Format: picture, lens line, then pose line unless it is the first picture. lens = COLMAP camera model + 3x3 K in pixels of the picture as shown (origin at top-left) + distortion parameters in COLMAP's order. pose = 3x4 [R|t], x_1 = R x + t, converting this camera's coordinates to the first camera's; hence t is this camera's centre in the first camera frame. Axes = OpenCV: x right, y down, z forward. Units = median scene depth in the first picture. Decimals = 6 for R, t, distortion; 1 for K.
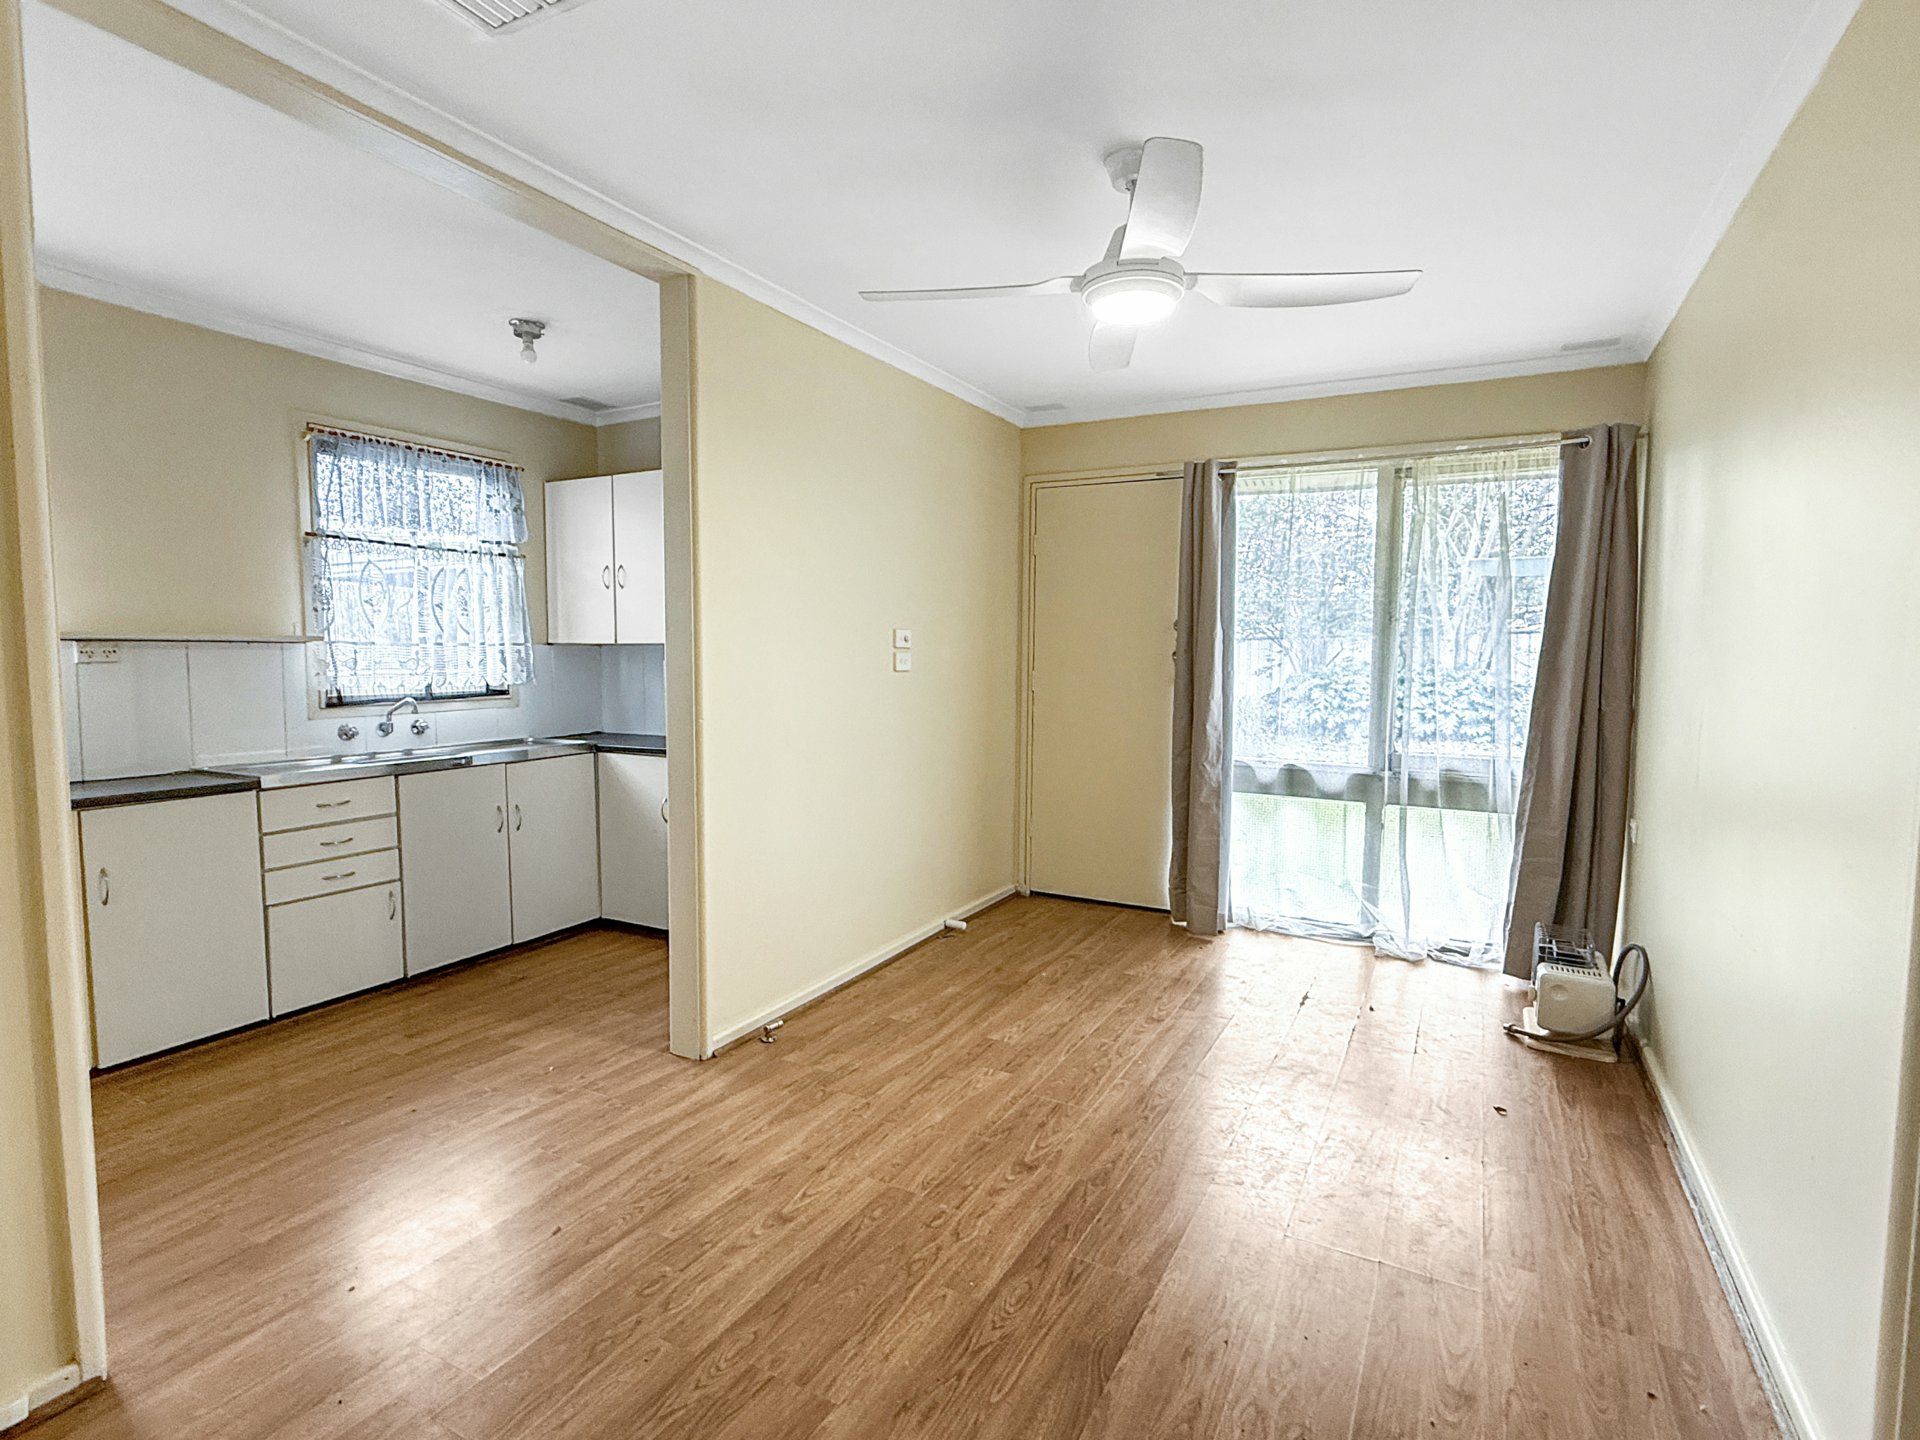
lens RADIAL K [[965.8, 0, 960.0], [0, 965.8, 720.0], [0, 0, 1]] dist [0.003260, 0.001162]
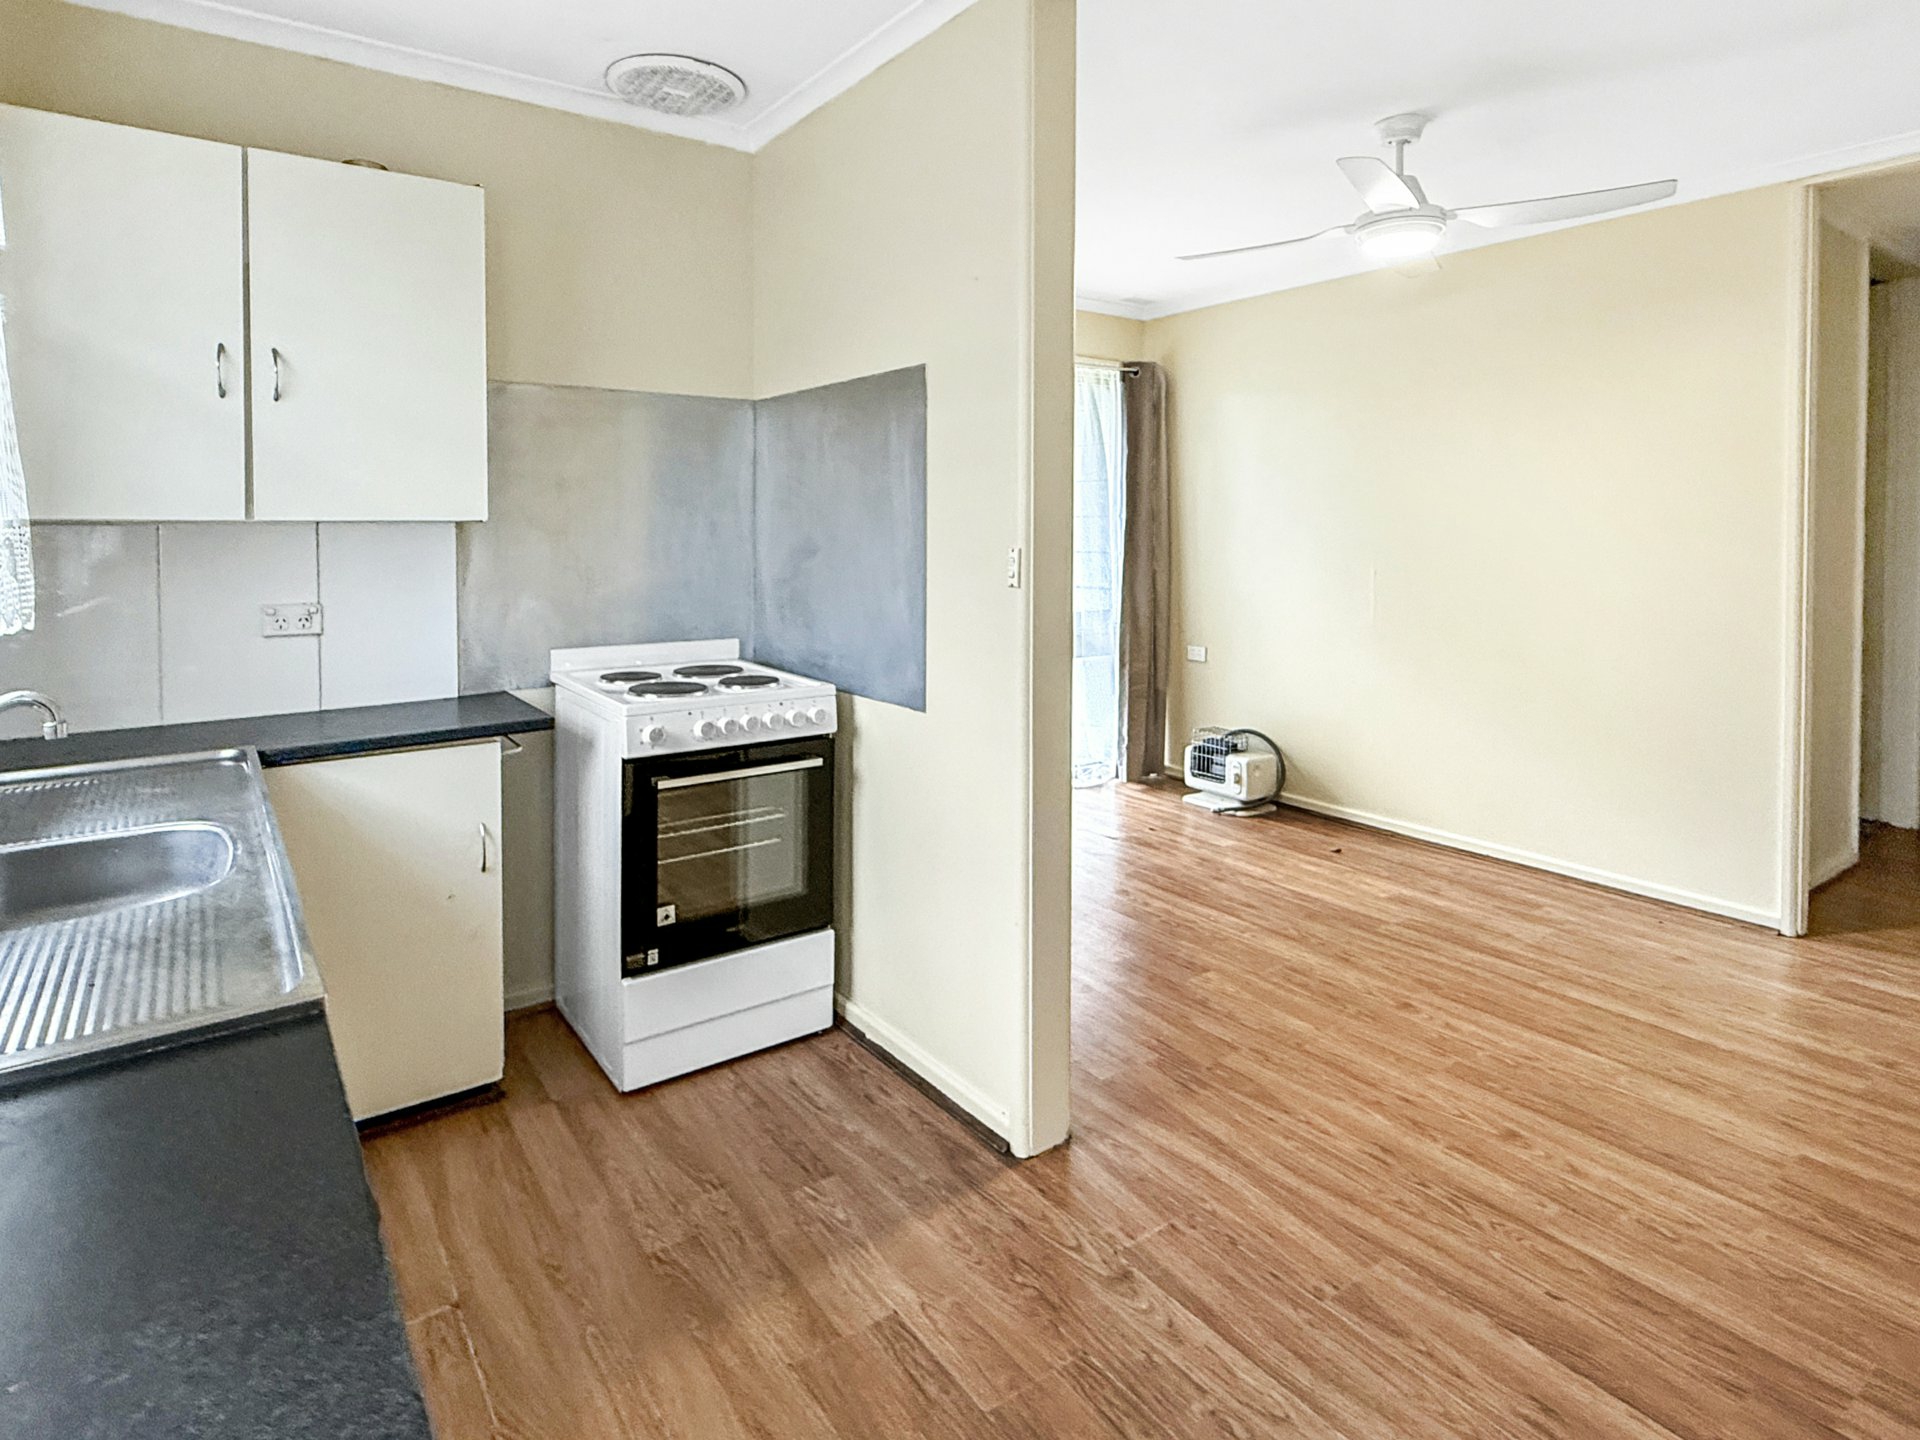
lens RADIAL K [[1044.3, 0, 954.6], [0, 1044.3, 556.0], [0, 0, 1]] dist [0.001477, 0.001217]
pose [[0.433103, -0.021264, 0.901093, -0.764145], [0.069454, 0.997537, -0.009843, -0.041126], [-0.898664, 0.066848, 0.433513, 0.584901]]
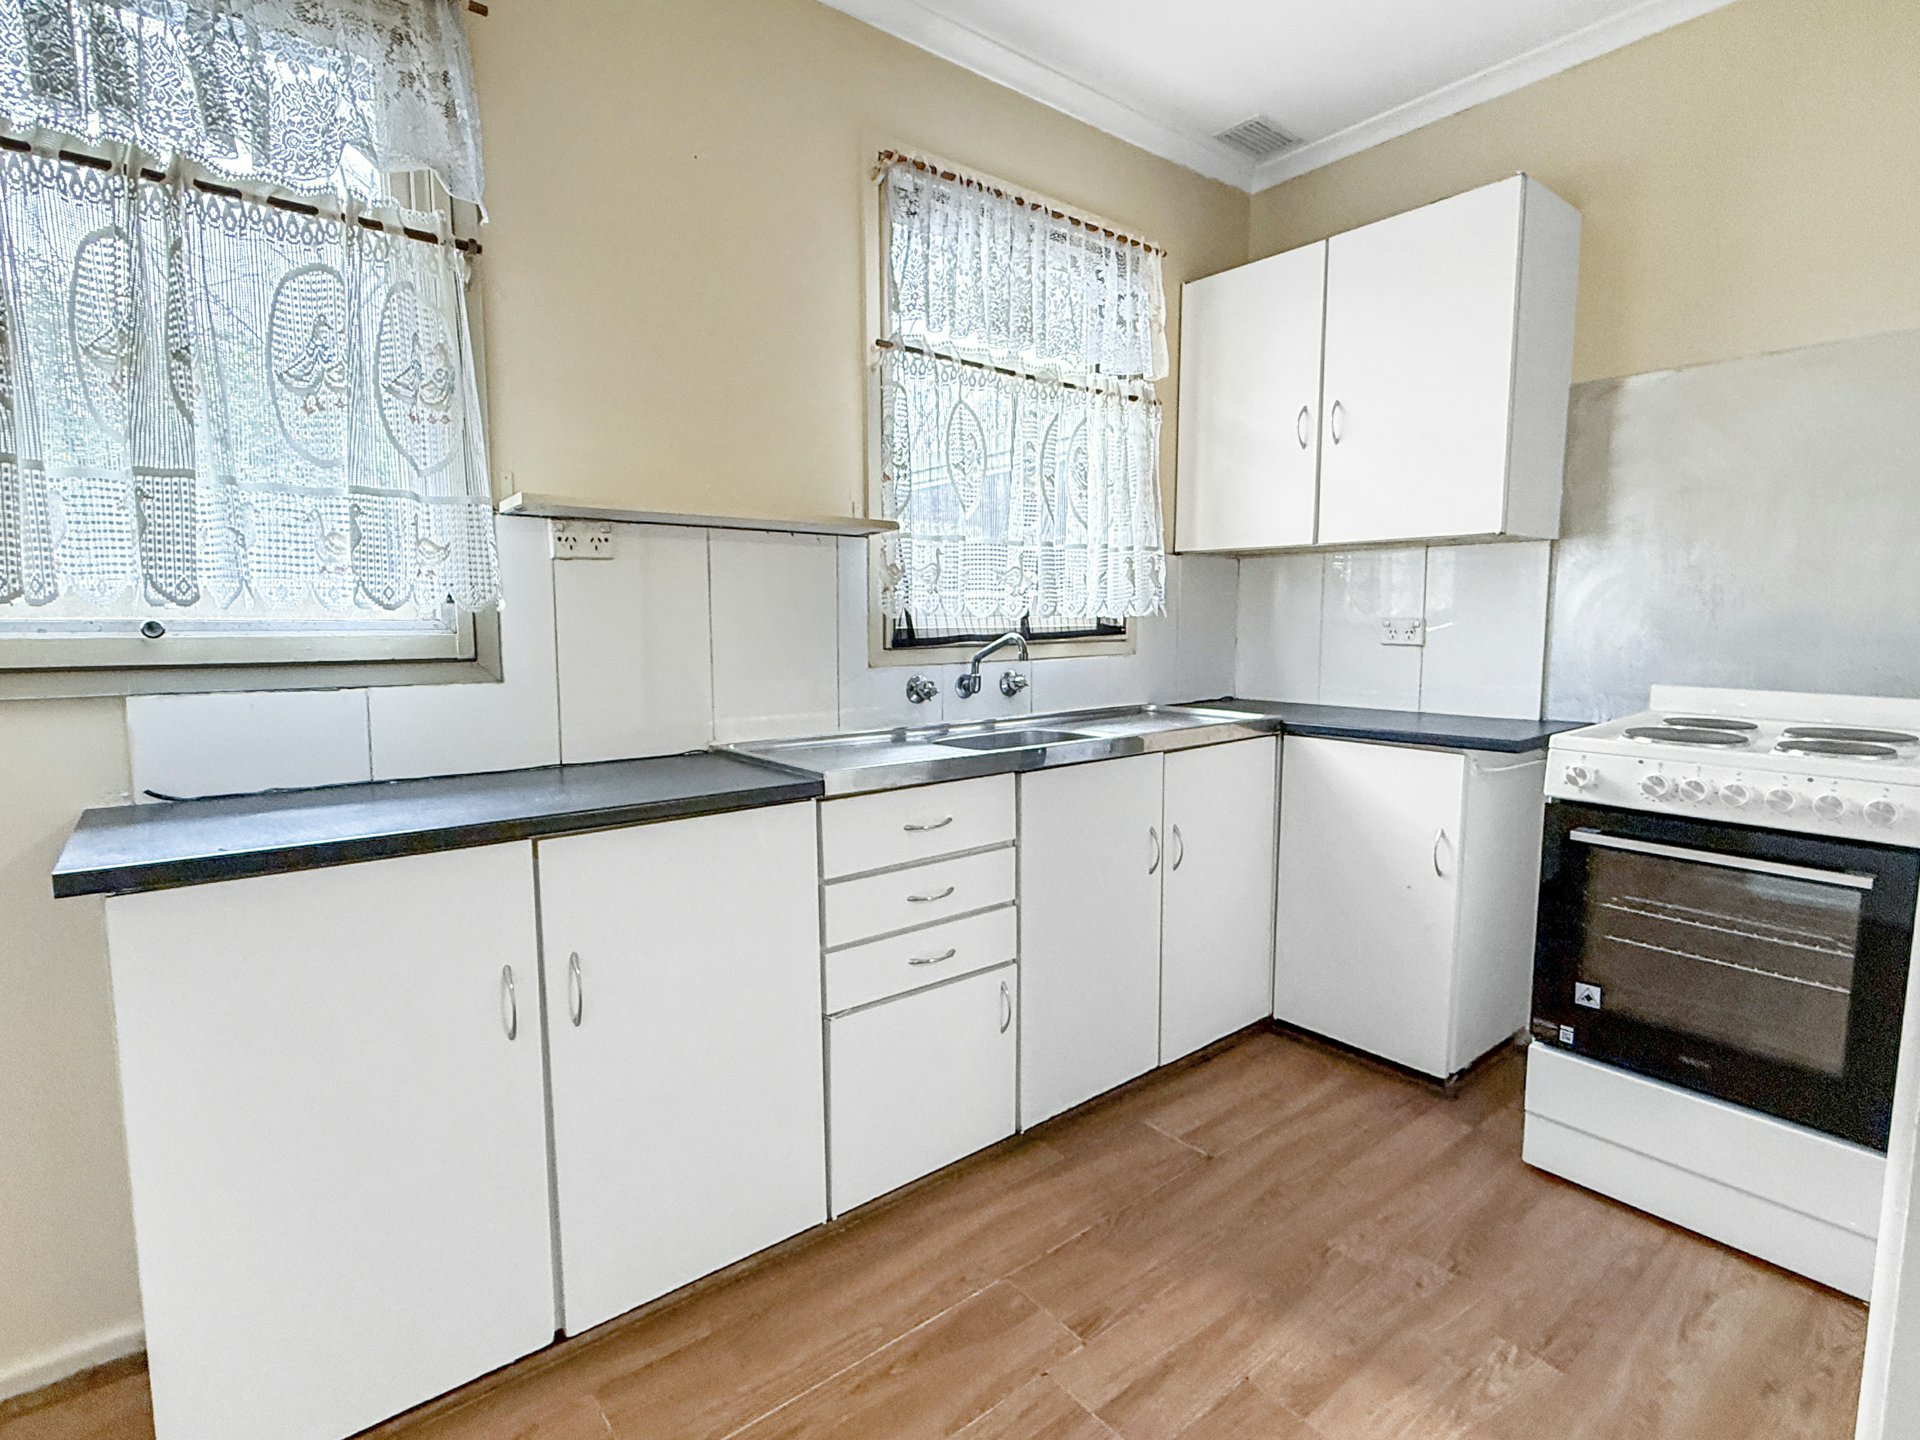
lens RADIAL K [[956.4, 0, 960.0], [0, 956.4, 720.0], [0, 0, 1]] dist [0.001359, 0.001000]
pose [[0.922181, 0.037414, -0.384945, -0.385923], [-0.023500, 0.998891, 0.040788, 0.006763], [0.386045, -0.028568, 0.922038, 0.468061]]
